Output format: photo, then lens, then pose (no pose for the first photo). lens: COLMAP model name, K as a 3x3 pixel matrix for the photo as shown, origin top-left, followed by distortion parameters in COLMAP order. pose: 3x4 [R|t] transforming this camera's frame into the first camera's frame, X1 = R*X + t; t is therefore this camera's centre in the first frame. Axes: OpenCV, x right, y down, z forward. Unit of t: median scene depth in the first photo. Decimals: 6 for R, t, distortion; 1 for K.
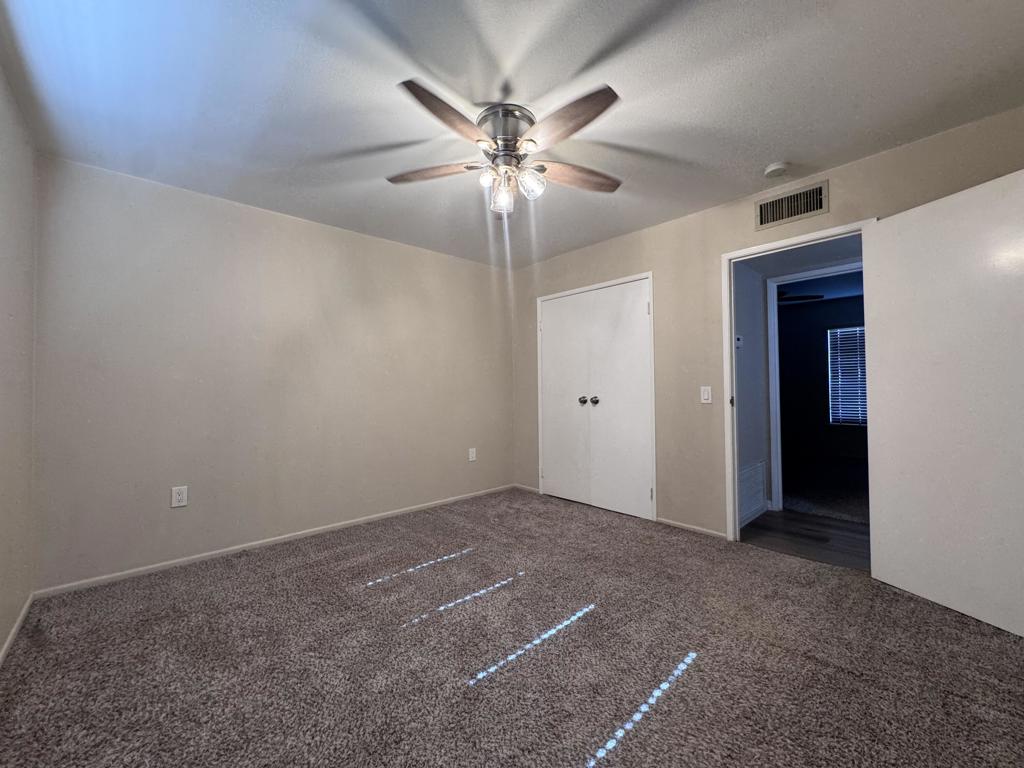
lens RADIAL K [[408.8, 0, 512.0], [0, 408.8, 381.4], [0, 0, 1]] dist [-0.003868, 0.000884]
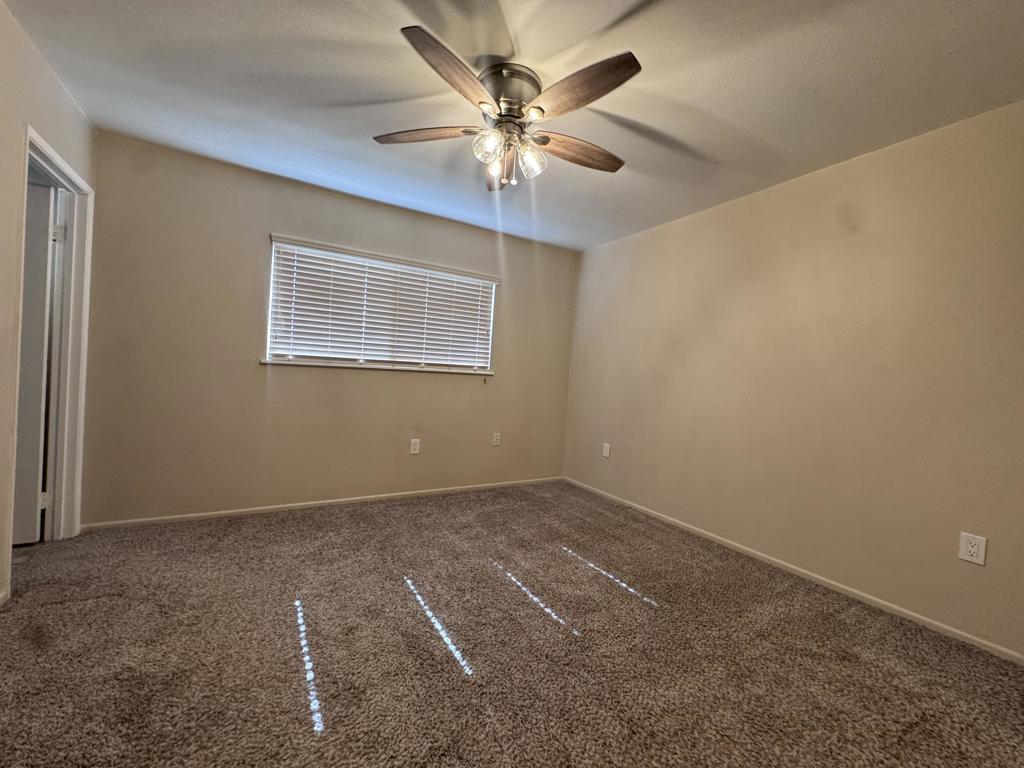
lens RADIAL K [[408.8, 0, 511.4], [0, 408.8, 382.0], [0, 0, 1]] dist [-0.003868, 0.000884]
pose [[-0.201106, 0.017178, -0.979419, 0.929523], [-0.034914, 0.999085, 0.024691, 0.010970], [0.978947, 0.039161, -0.200322, 1.253988]]
